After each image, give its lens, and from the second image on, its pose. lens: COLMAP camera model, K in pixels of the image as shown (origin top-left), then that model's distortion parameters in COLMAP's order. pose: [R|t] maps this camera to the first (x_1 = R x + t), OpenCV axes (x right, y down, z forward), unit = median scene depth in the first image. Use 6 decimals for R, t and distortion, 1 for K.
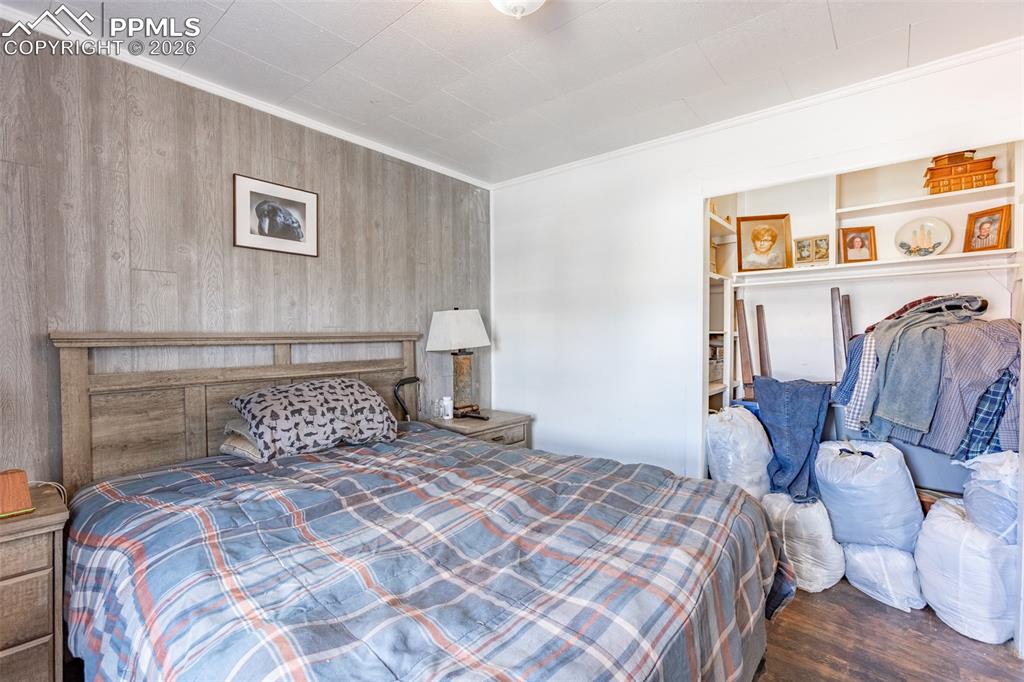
lens RADIAL K [[467.9, 0, 517.8], [0, 467.9, 341.0], [0, 0, 1]] dist [-0.012139, 0.011017]
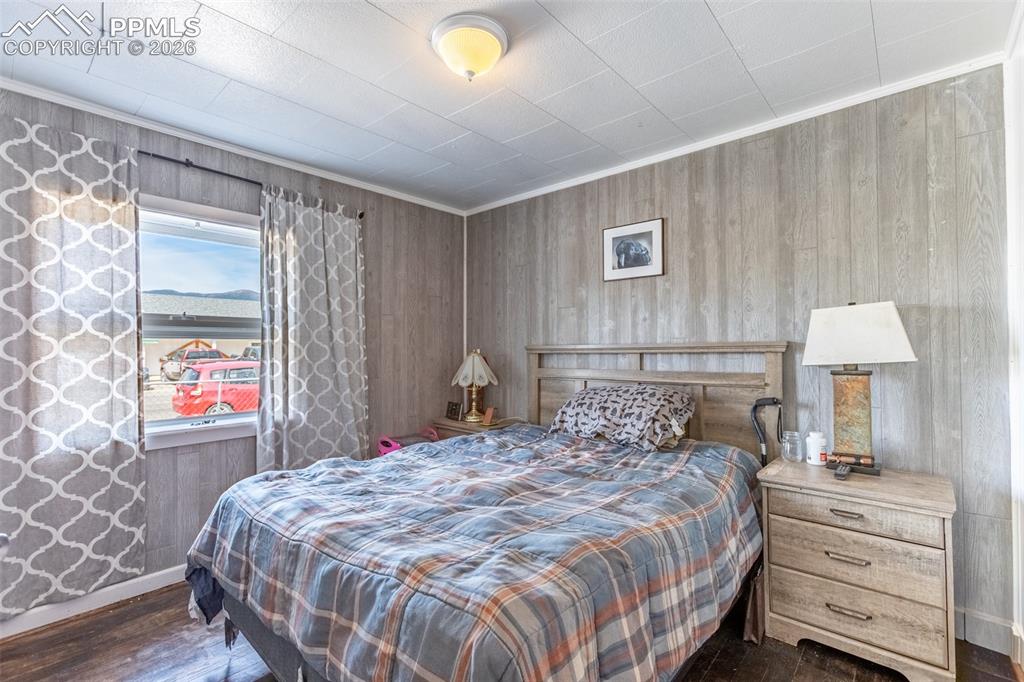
lens RADIAL K [[467.9, 0, 499.0], [0, 467.9, 342.7], [0, 0, 1]] dist [-0.012139, 0.011017]
pose [[-0.056851, -0.014659, -0.998275, 0.659786], [-0.009125, 0.999858, -0.014162, -0.001053], [0.998341, 0.008304, -0.056977, 0.650339]]
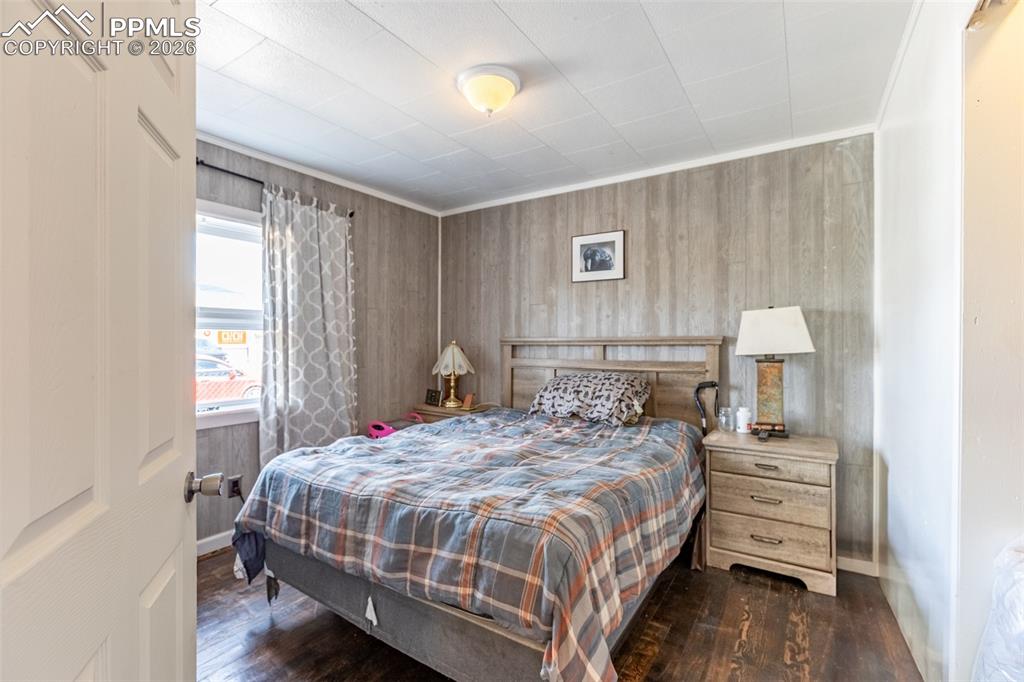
lens RADIAL K [[467.9, 0, 505.3], [0, 467.9, 341.6], [0, 0, 1]] dist [-0.012139, 0.011017]
pose [[0.095056, -0.000604, -0.995472, 0.796968], [-0.015180, 0.999883, -0.002056, 0.002018], [0.995356, 0.015306, 0.095036, 0.528758]]
